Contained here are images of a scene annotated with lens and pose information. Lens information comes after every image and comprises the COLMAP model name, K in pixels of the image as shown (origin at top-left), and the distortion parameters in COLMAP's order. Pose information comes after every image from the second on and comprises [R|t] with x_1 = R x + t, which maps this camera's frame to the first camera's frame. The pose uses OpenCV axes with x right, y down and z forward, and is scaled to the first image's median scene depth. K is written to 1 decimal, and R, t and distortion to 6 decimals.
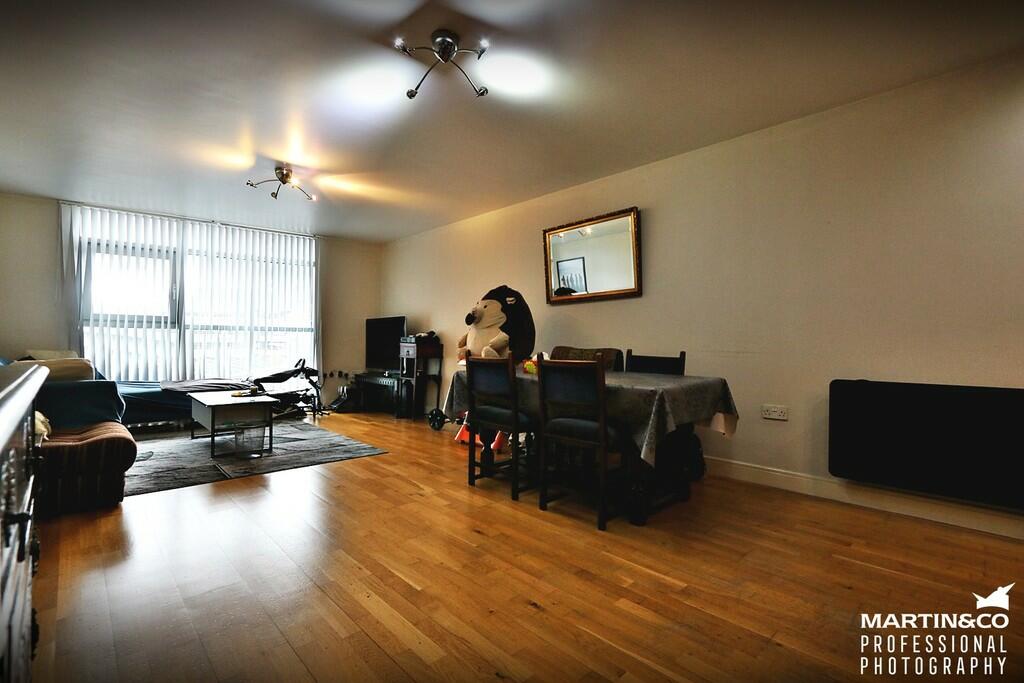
lens RADIAL K [[476.1, 0, 514.5], [0, 476.1, 348.0], [0, 0, 1]] dist [-0.001867, -0.000110]
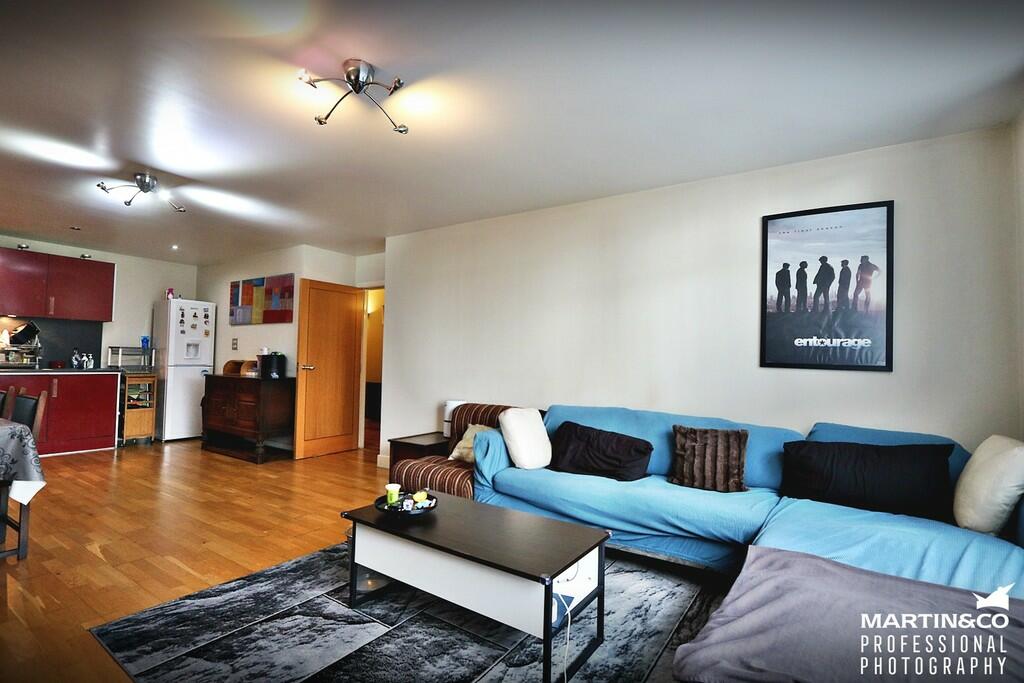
lens RADIAL K [[476.1, 0, 514.5], [0, 476.1, 348.0], [0, 0, 1]] dist [-0.001867, -0.000110]
pose [[-0.973178, -0.037643, -0.226953, -0.395705], [-0.034445, 0.999244, -0.018033, -0.049237], [0.227460, -0.009732, -0.973739, 1.101969]]
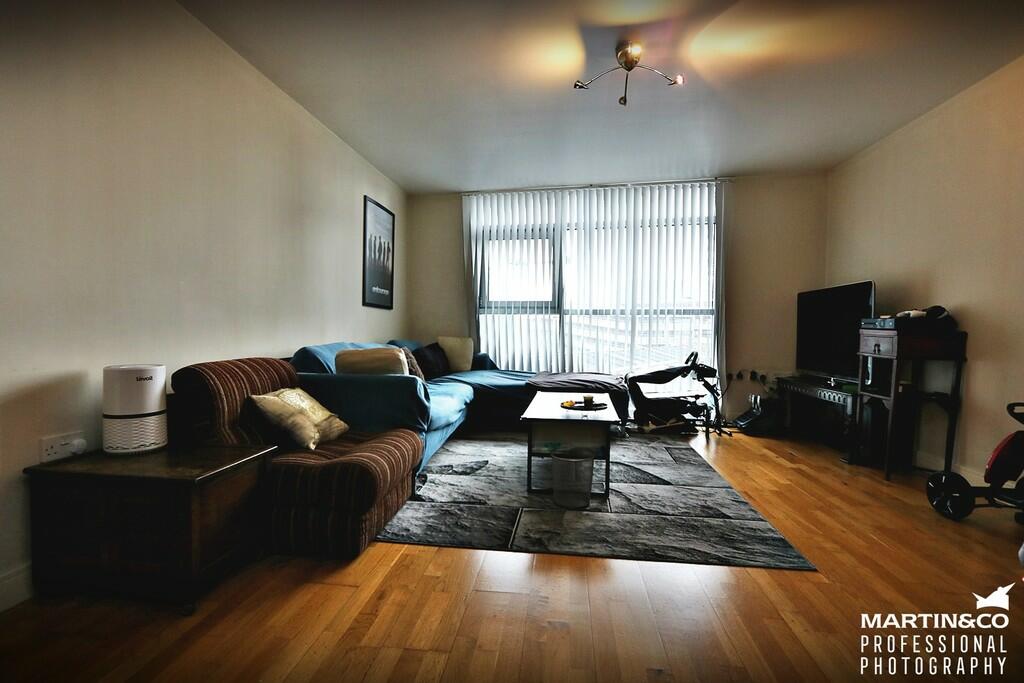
lens RADIAL K [[467.7, 0, 501.8], [0, 467.7, 342.8], [0, 0, 1]] dist [-0.010379, -0.000141]
pose [[0.619526, 0.018714, -0.784753, -0.074929], [-0.007100, 0.999808, 0.018237, -0.002243], [0.784944, -0.005726, 0.619540, 0.343136]]
